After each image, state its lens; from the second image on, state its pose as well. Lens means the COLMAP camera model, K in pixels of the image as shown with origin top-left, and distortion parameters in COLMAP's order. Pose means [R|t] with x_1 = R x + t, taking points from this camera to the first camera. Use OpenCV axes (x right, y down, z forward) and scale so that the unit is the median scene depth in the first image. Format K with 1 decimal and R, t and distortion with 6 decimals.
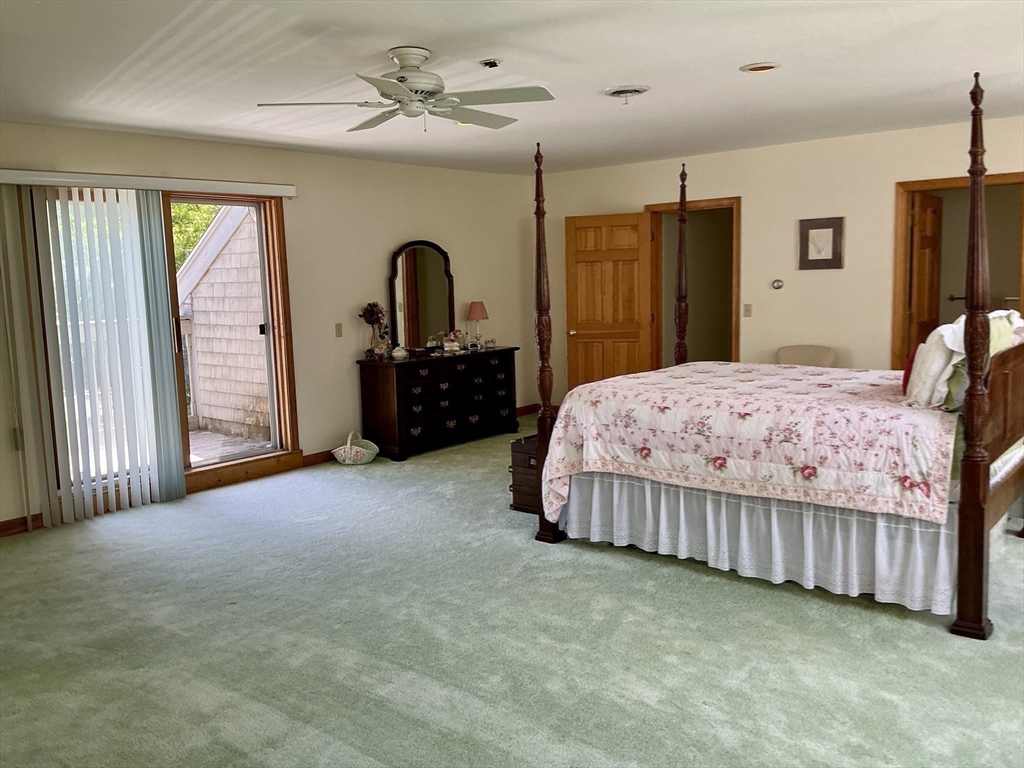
lens RADIAL K [[848.9, 0, 512.0], [0, 848.9, 384.0], [0, 0, 1]] dist [0.124848, -0.230084]
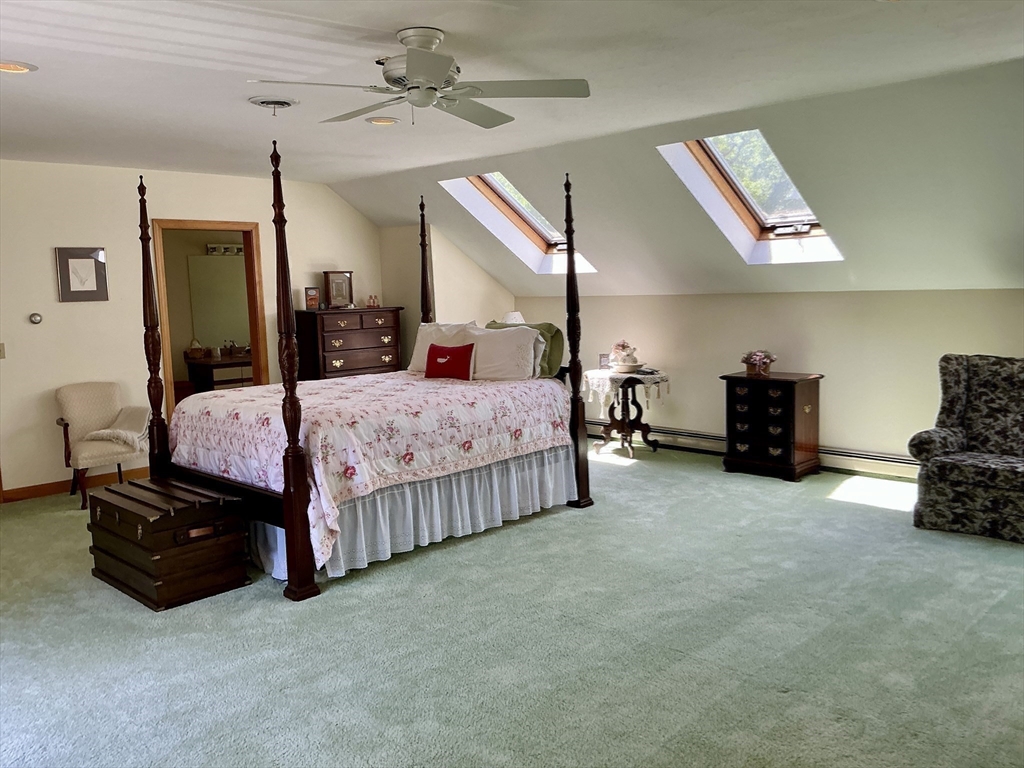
lens RADIAL K [[848.9, 0, 512.0], [0, 848.9, 384.0], [0, 0, 1]] dist [0.124848, -0.230084]
pose [[0.080801, -0.087283, 0.992901, -0.890746], [0.152632, 0.985493, 0.074211, -0.070795], [-0.984974, 0.145552, 0.092951, 0.762182]]
